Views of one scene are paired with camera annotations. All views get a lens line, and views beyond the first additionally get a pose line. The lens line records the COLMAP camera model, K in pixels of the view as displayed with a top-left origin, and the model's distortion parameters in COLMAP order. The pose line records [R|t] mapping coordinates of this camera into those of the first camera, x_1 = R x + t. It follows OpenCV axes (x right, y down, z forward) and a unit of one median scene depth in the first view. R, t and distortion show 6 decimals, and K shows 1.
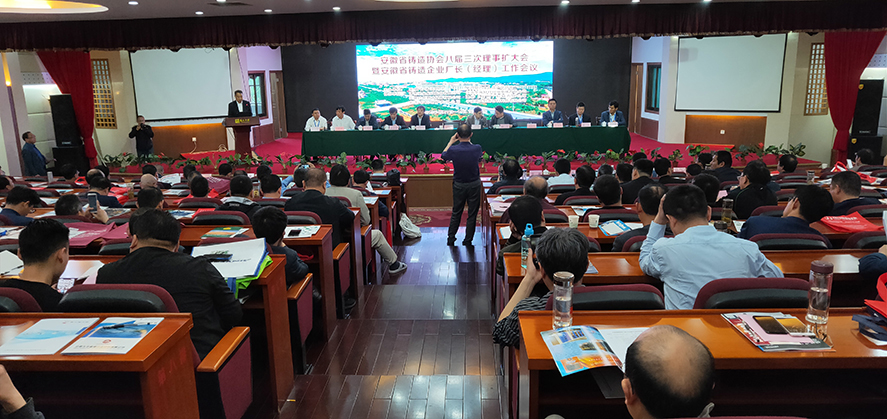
lens RADIAL K [[629.0, 0, 442.5], [0, 629.0, 209.7], [0, 0, 1]] dist [0.005188, 0.003914]
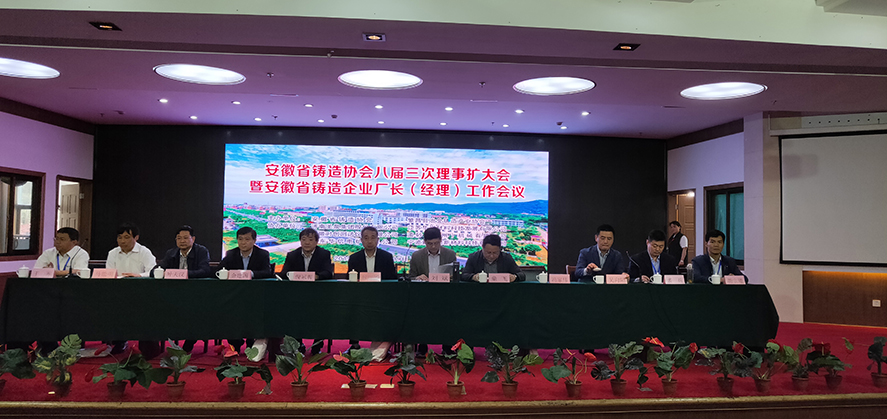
lens RADIAL K [[629.0, 0, 442.4], [0, 629.0, 209.8], [0, 0, 1]] dist [0.005188, 0.003914]
pose [[0.994487, 0.037287, 0.098004, 0.011057], [-0.010387, 0.965072, -0.261778, -0.046312], [-0.104342, 0.259317, 0.960139, 0.420419]]
